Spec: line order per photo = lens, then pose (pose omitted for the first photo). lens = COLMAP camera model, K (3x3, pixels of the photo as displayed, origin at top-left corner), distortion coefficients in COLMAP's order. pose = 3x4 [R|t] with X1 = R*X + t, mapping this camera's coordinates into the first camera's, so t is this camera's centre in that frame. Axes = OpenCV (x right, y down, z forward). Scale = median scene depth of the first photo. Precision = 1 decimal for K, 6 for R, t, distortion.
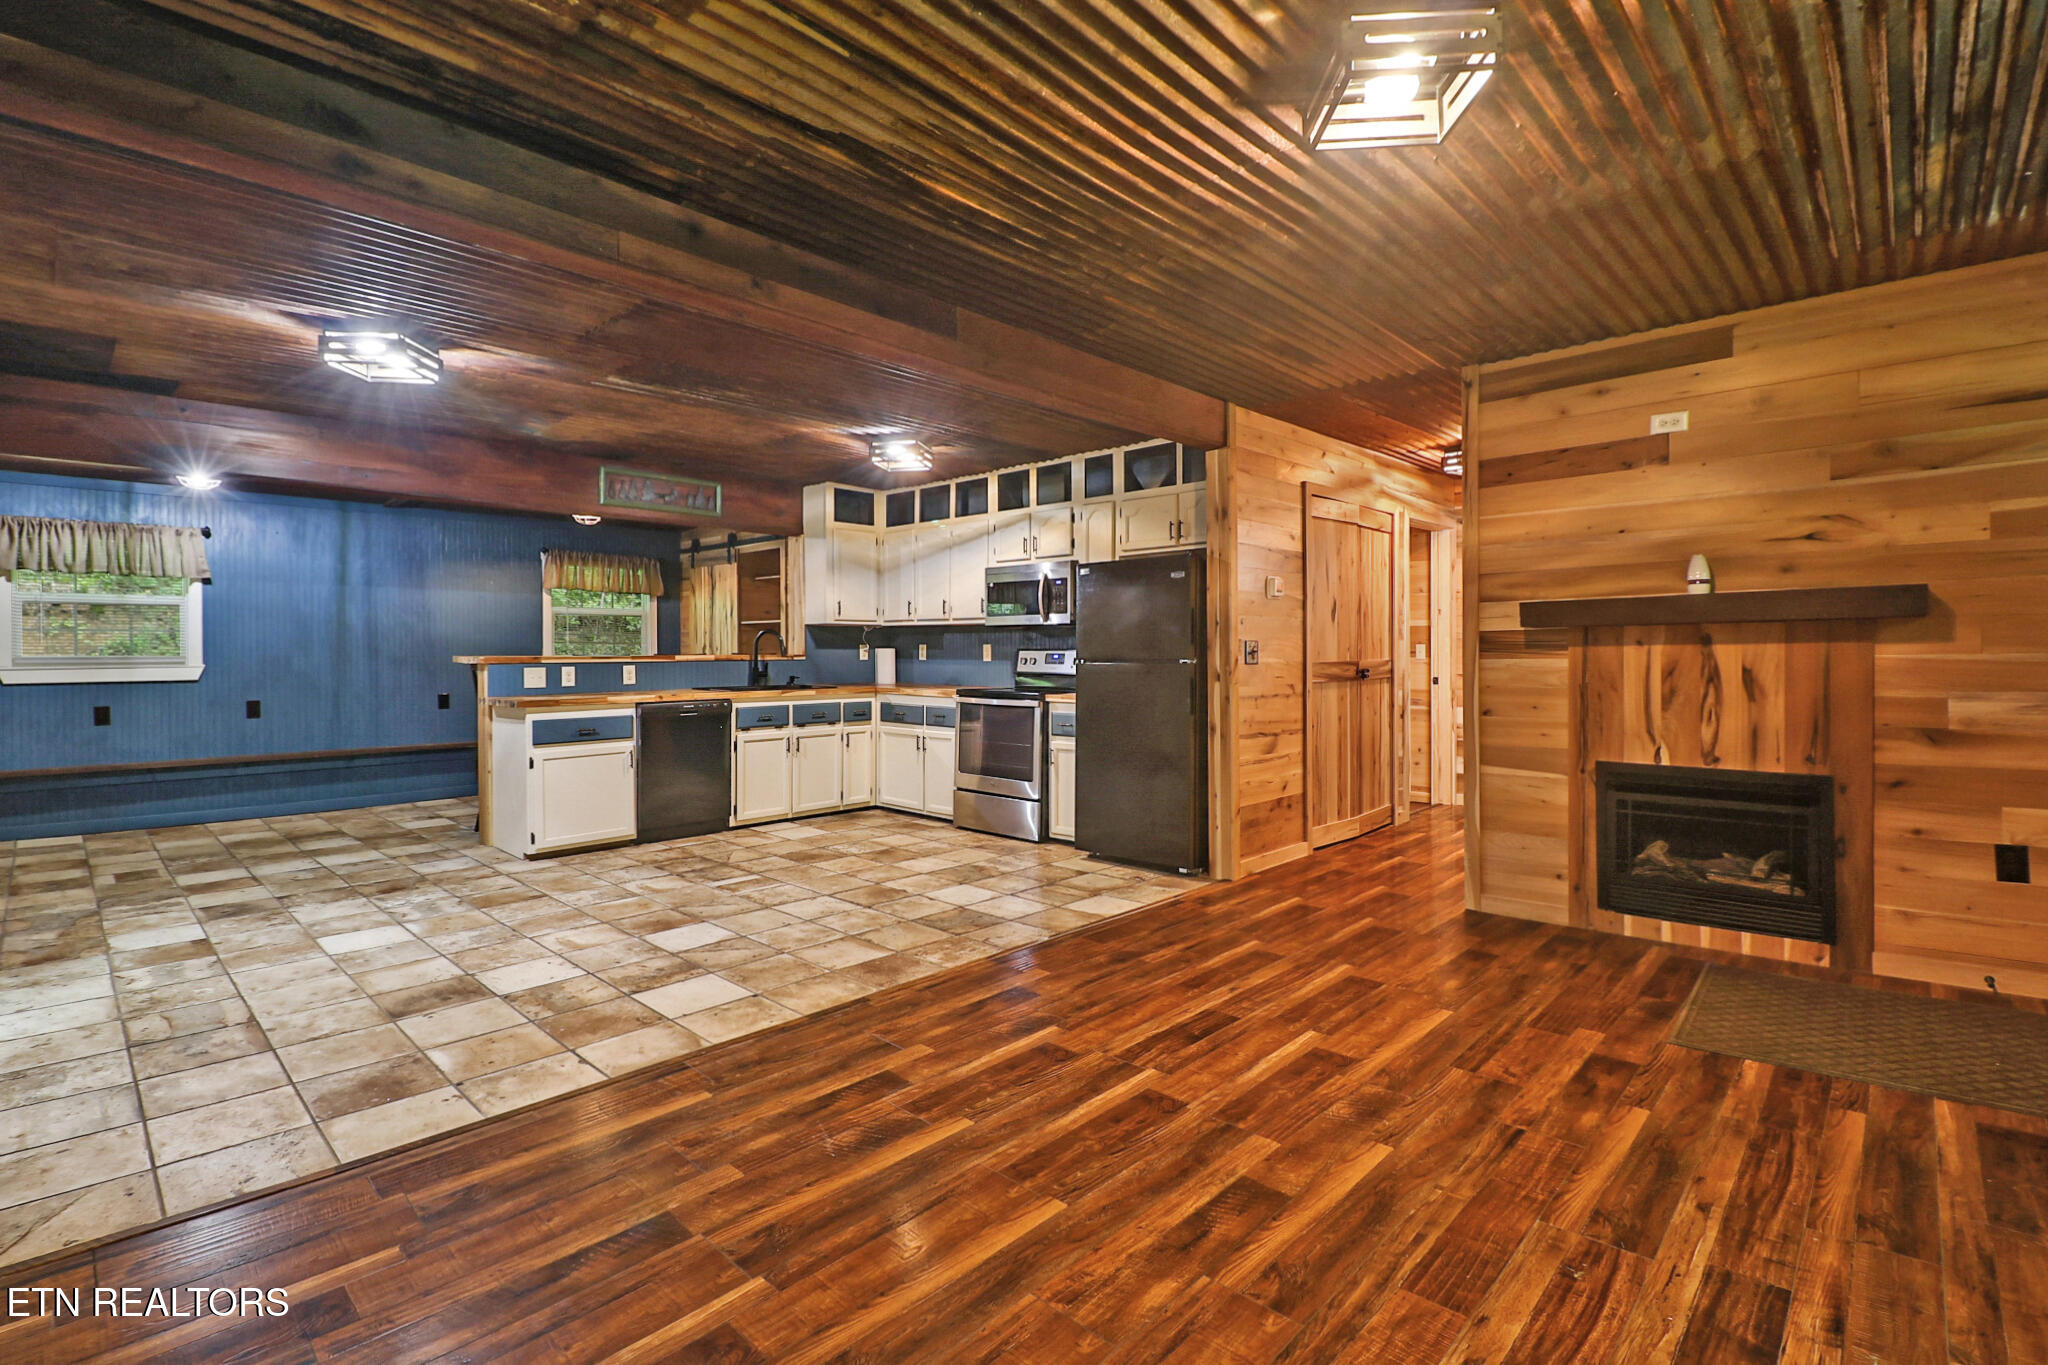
lens RADIAL K [[938.7, 0, 1009.3], [0, 938.7, 650.4], [0, 0, 1]] dist [-0.004322, -0.010346]
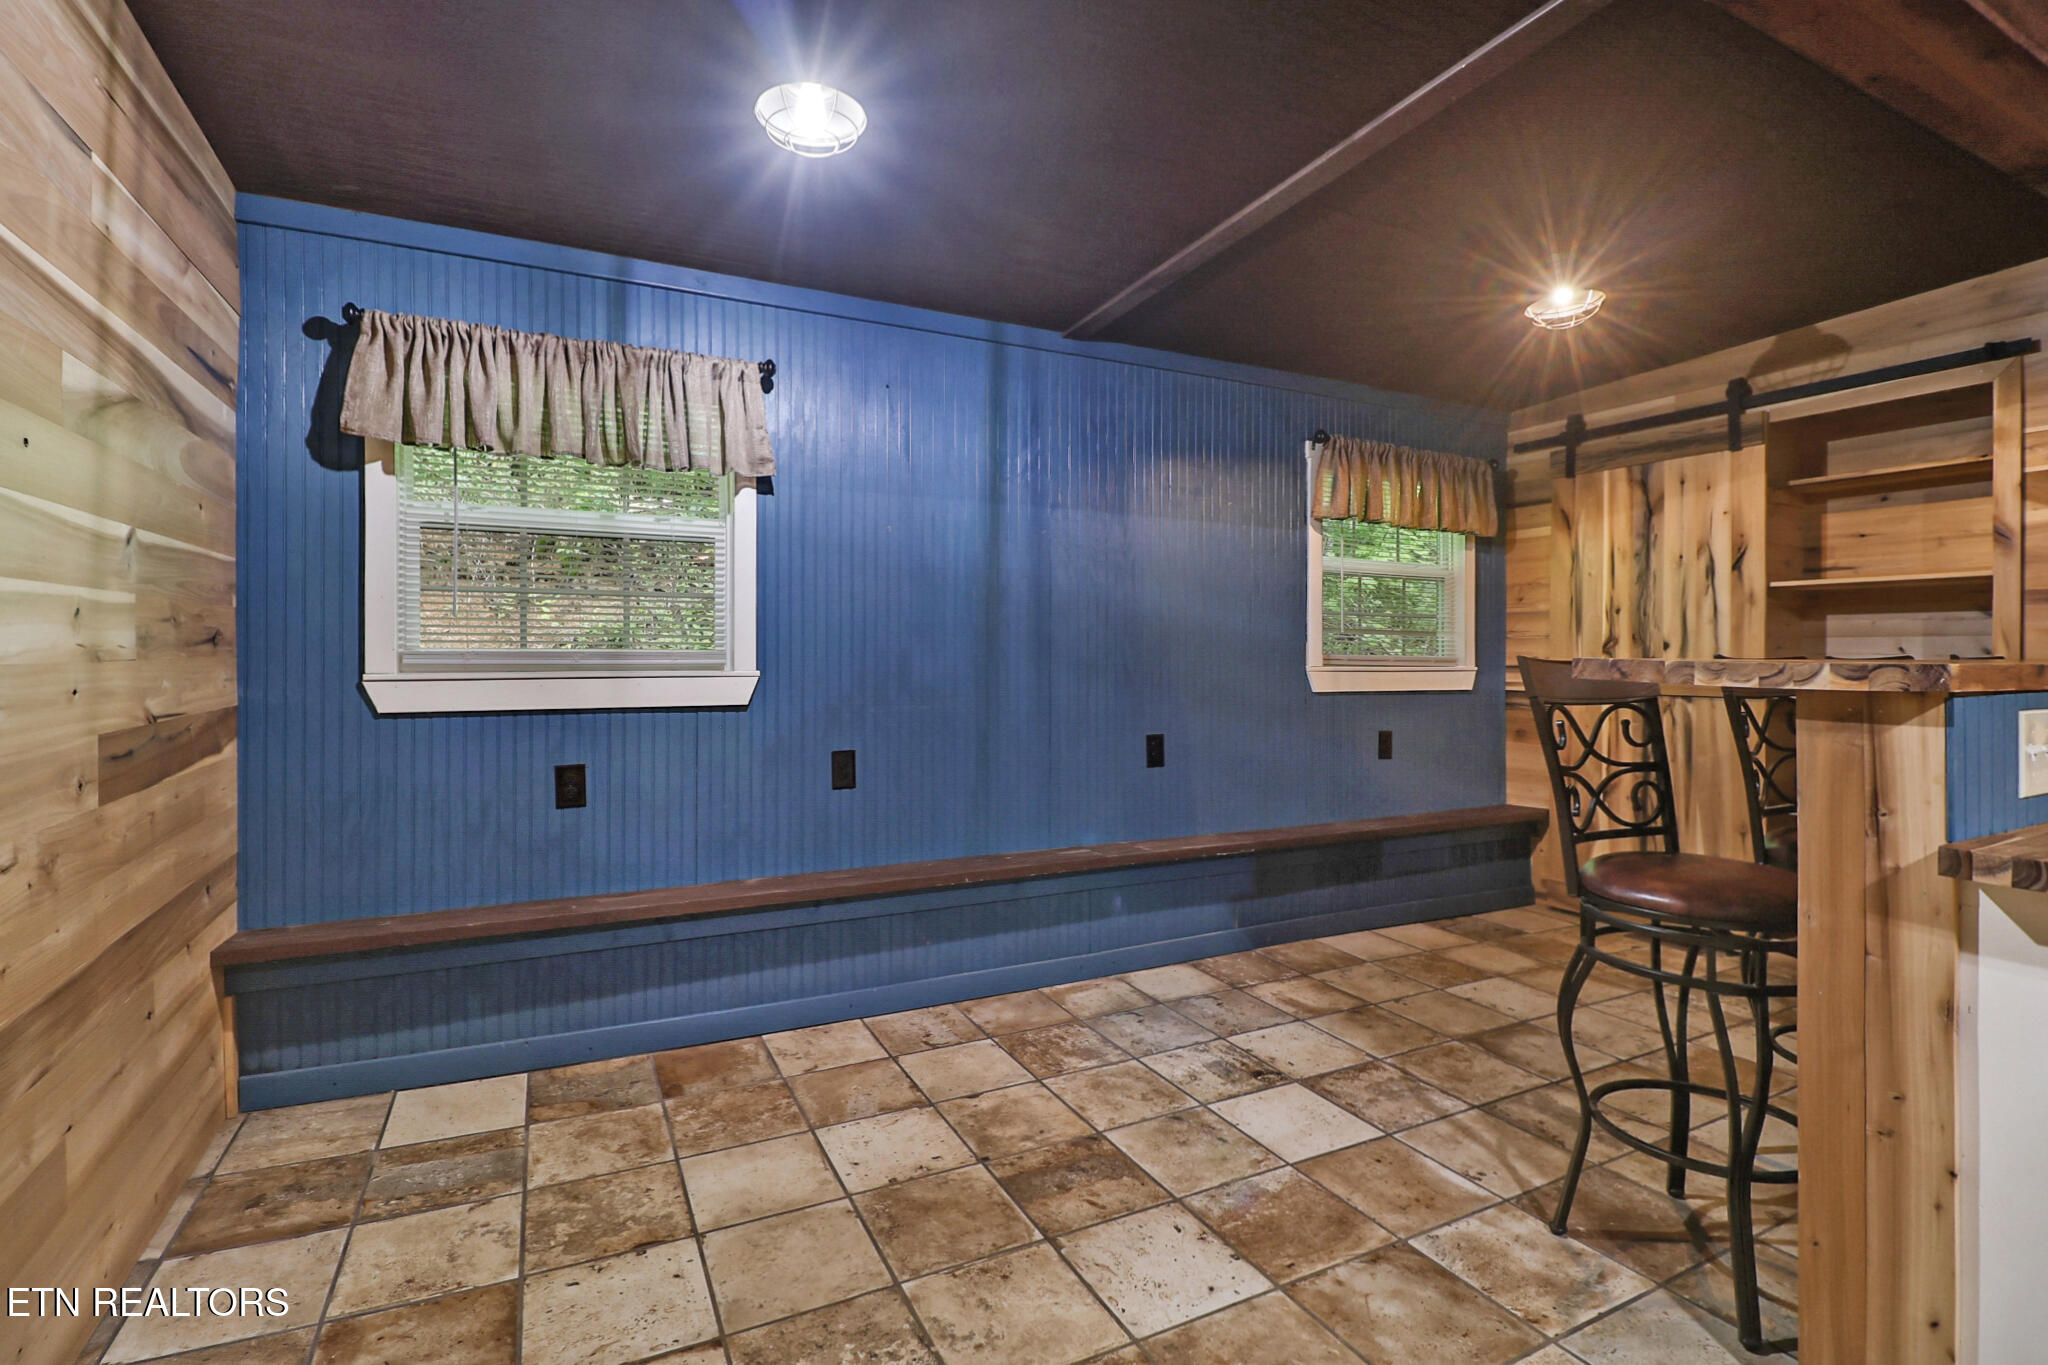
lens RADIAL K [[938.7, 0, 1012.4], [0, 938.7, 662.5], [0, 0, 1]] dist [-0.004322, -0.010346]
pose [[0.940064, 0.009753, -0.340859, -1.006926], [-0.006286, 0.999917, 0.011275, 0.007930], [0.340941, -0.008457, 0.940047, 1.040184]]
